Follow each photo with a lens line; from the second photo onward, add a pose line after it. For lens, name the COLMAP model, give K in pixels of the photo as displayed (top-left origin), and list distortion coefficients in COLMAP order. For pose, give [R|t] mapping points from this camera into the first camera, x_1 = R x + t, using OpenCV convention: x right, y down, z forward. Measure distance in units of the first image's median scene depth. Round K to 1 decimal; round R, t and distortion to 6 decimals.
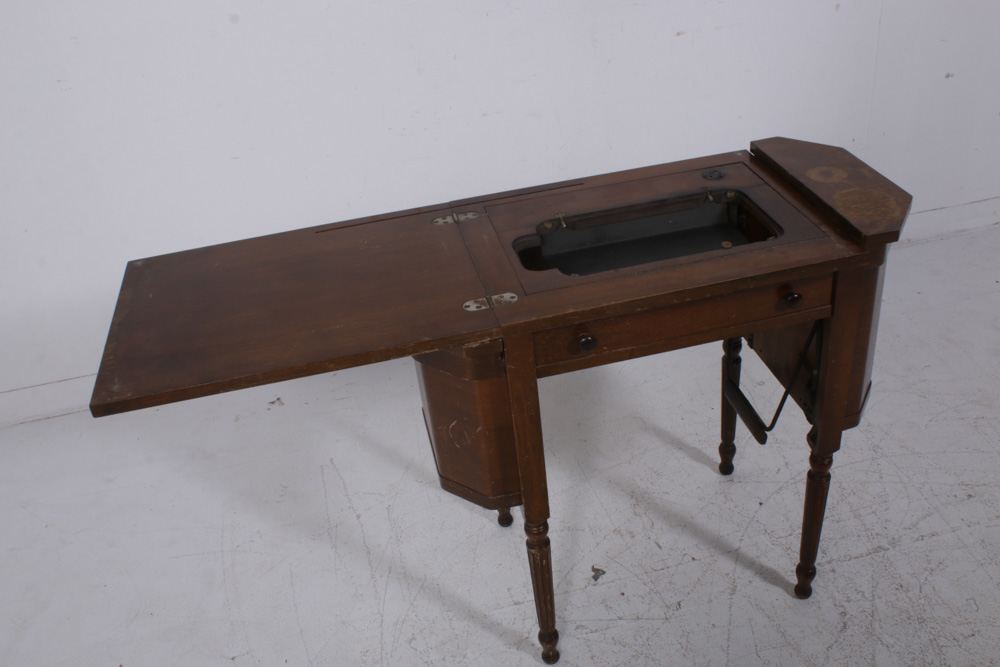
lens RADIAL K [[944.0, 0, 502.8], [0, 944.0, 332.3], [0, 0, 1]] dist [-0.106172, 0.000000]
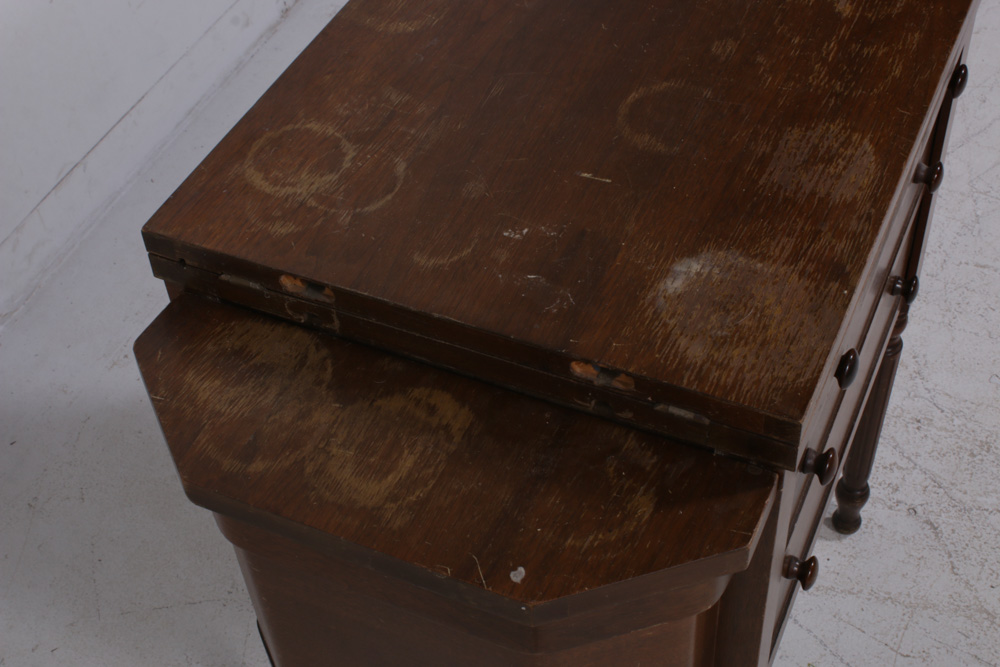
lens RADIAL K [[1446.1, 0, 494.6], [0, 1446.1, 331.2], [0, 0, 1]] dist [-0.031299, 0.000000]
pose [[0.606403, -0.527594, 0.594912, -0.336719], [0.433851, 0.846522, 0.308501, -0.233461], [-0.666369, 0.071027, 0.742231, 0.507225]]
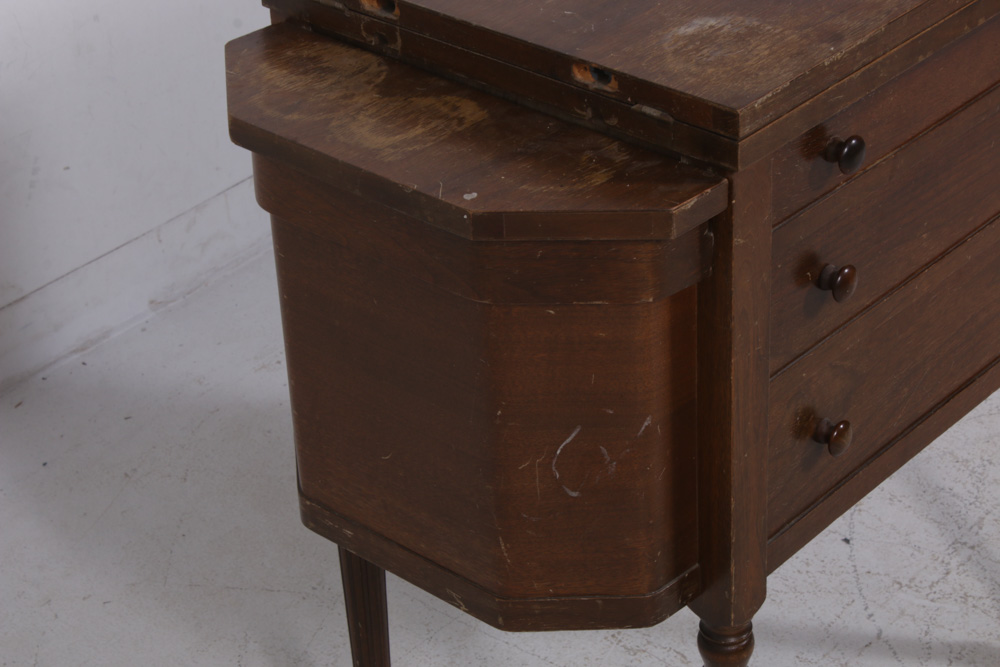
lens RADIAL K [[2381.4, 0, 500.0], [0, 2381.4, 326.2], [0, 0, 1]] dist [0.047237, 0.000000]
pose [[0.812326, -0.250729, 0.526557, -0.572452], [0.288135, 0.957521, 0.011429, 0.024754], [-0.507055, 0.142435, 0.850063, 0.090749]]
